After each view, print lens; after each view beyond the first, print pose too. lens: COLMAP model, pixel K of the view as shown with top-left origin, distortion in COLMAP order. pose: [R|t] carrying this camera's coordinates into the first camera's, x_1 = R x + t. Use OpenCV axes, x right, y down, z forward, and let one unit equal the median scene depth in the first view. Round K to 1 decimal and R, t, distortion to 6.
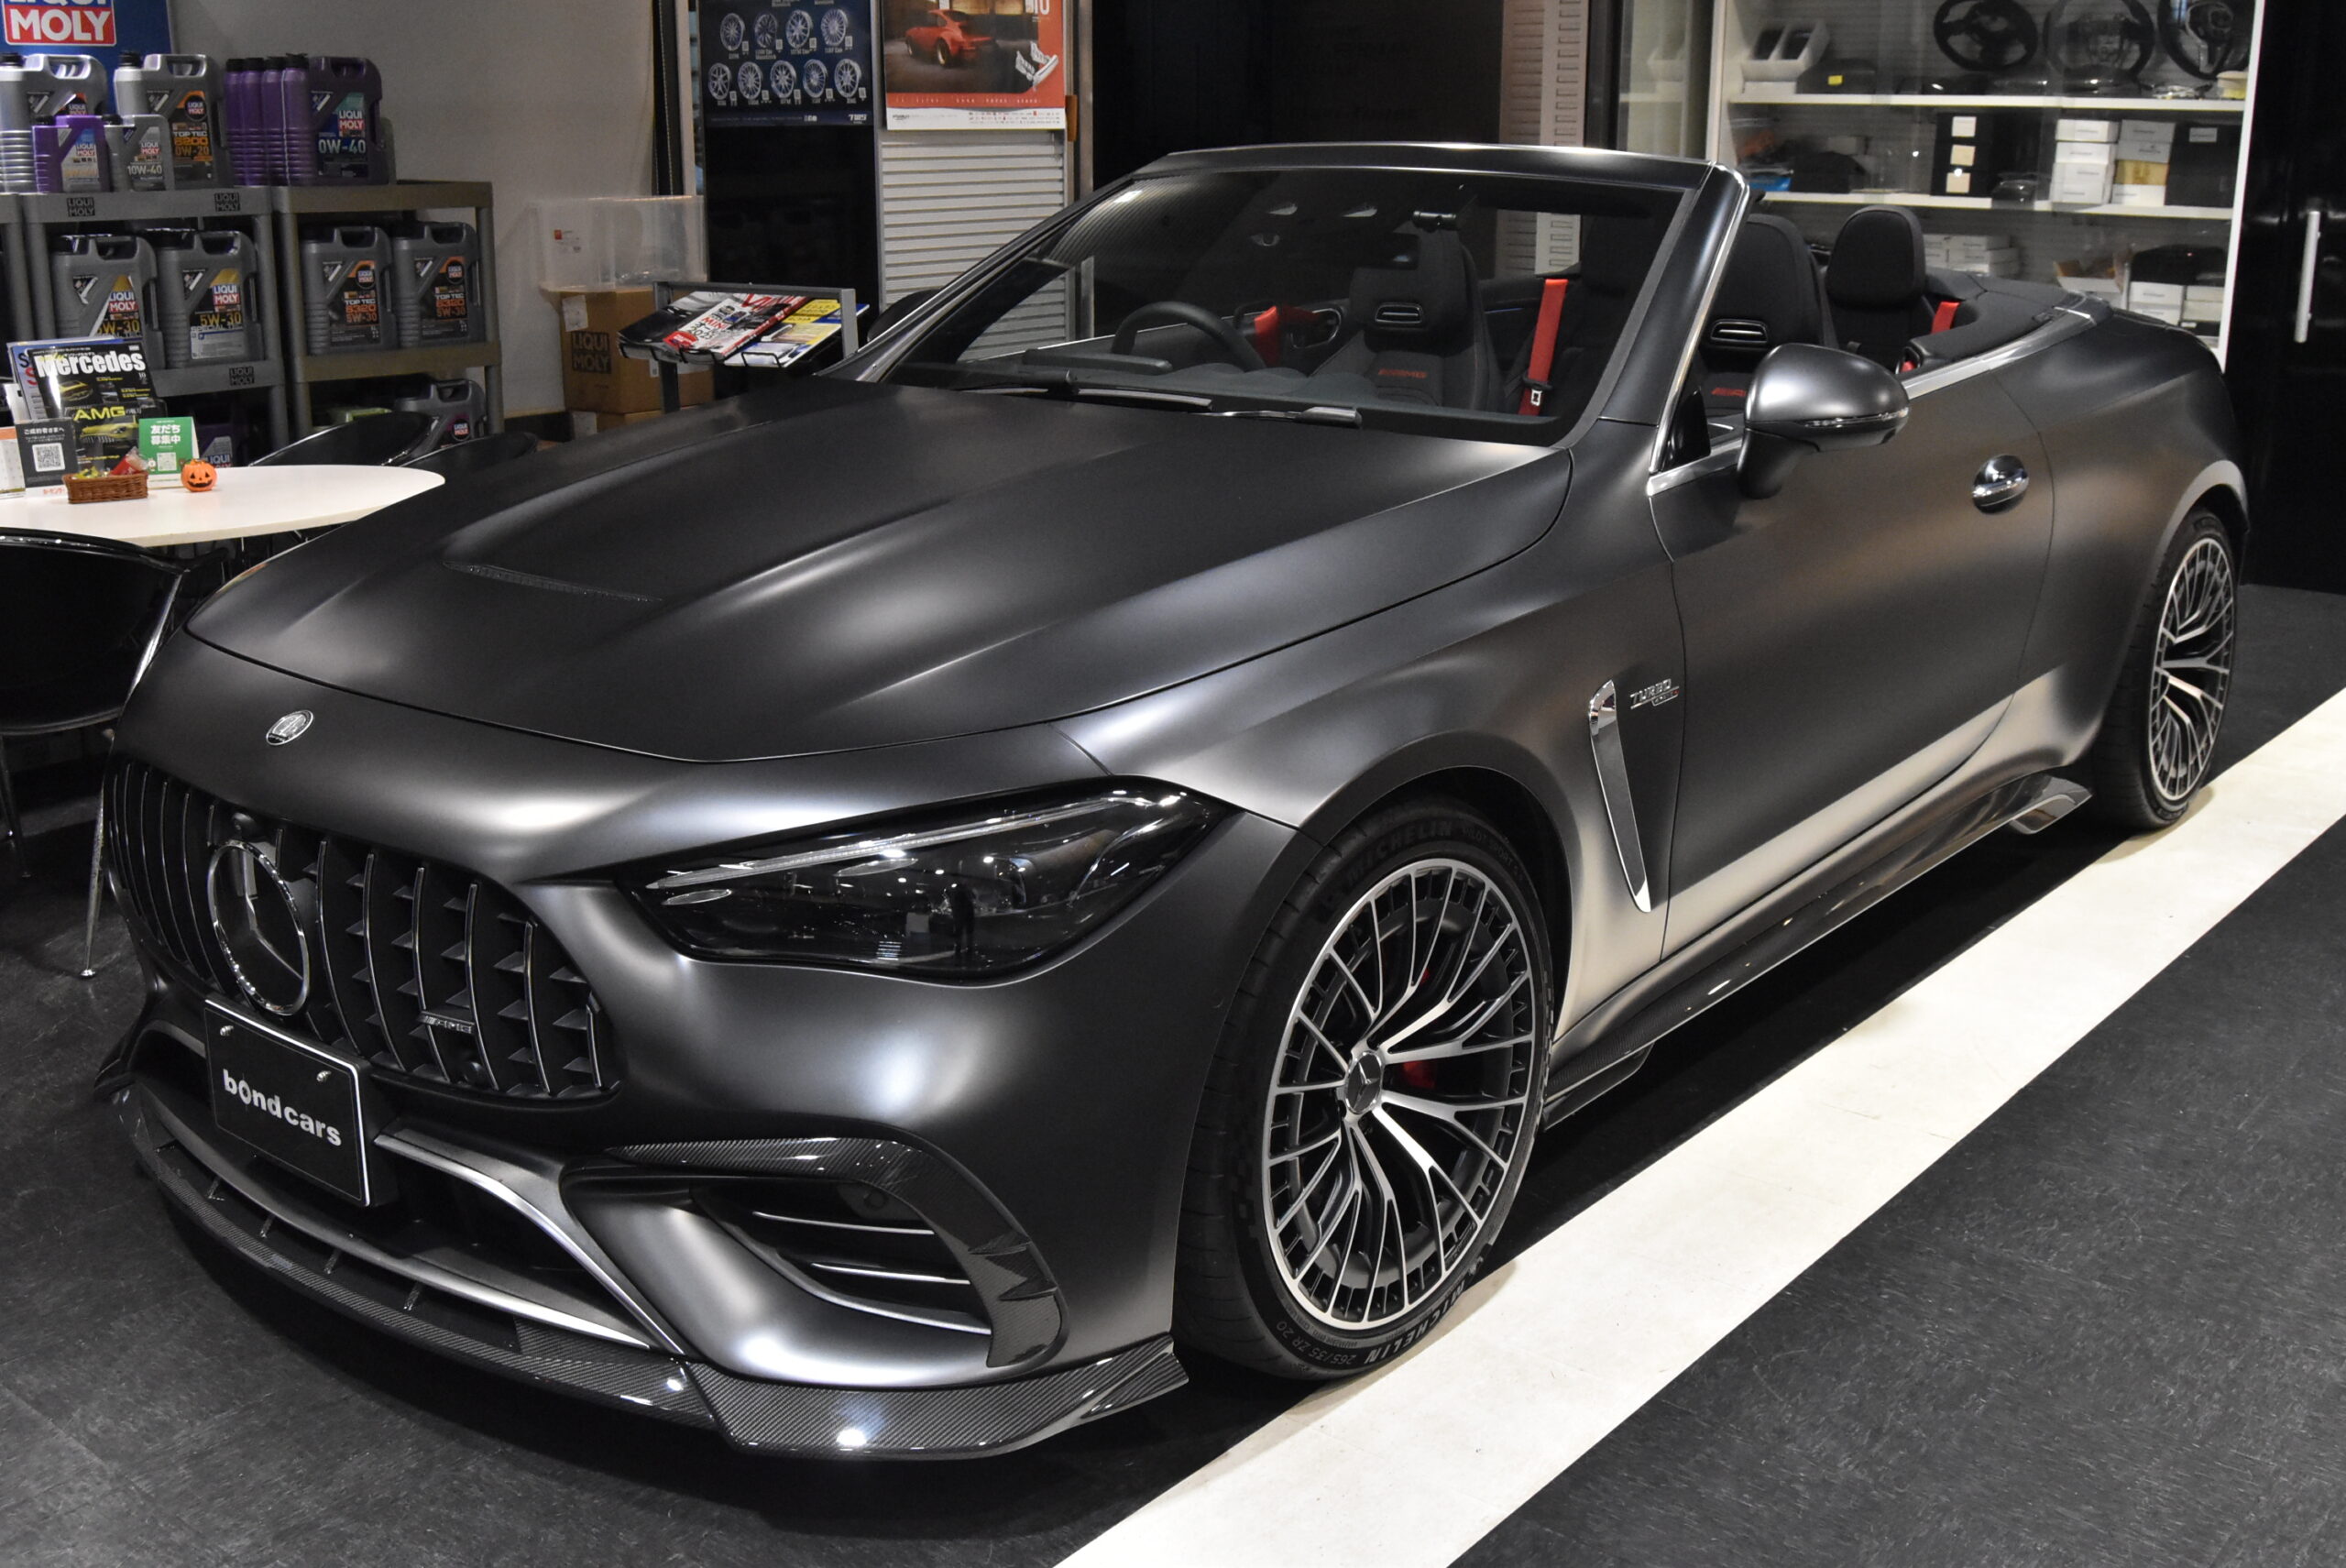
lens RADIAL K [[2376.3, 0, 1173.0], [0, 2376.3, 784.0], [0, 0, 1]] dist [-0.066749, 0.019948]
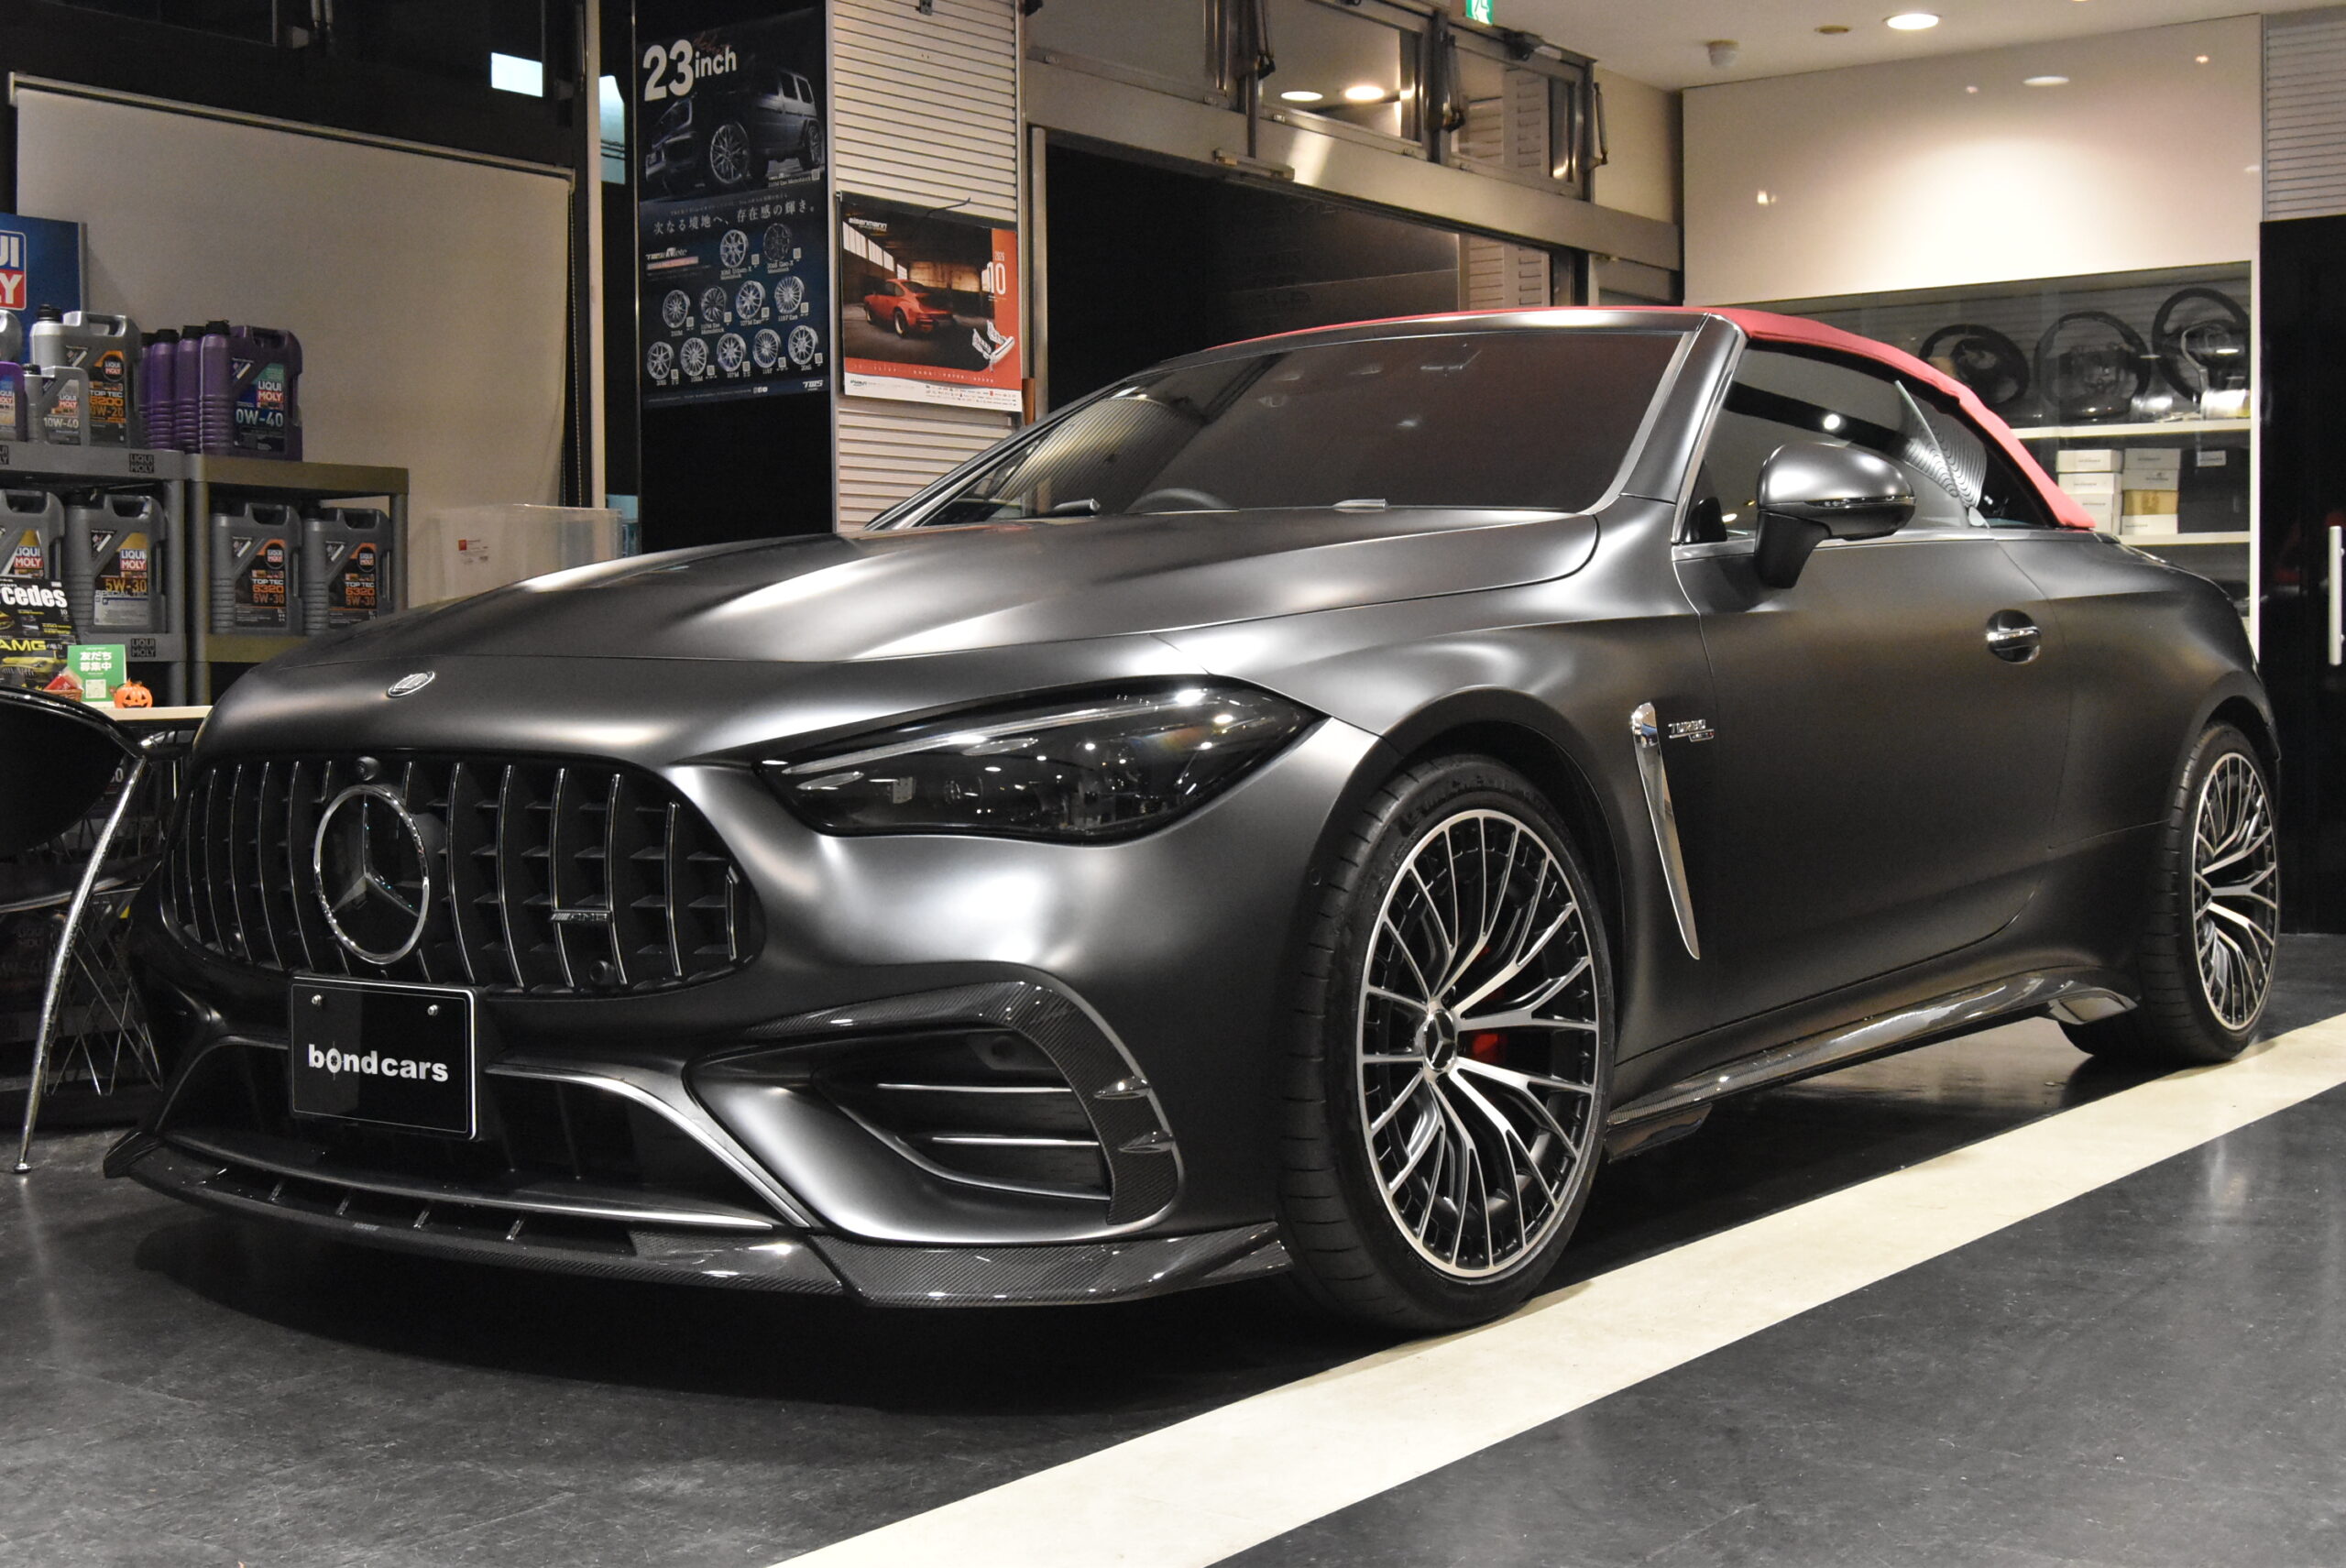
lens RADIAL K [[2969.7, 0, 1183.9], [0, 2969.7, 784.6], [0, 0, 1]] dist [-0.038570, -0.022352]
pose [[0.998473, -0.013586, 0.053539, -0.066972], [0.025882, 0.971363, -0.236187, 0.219839], [-0.048797, 0.237212, 0.970232, -0.183257]]
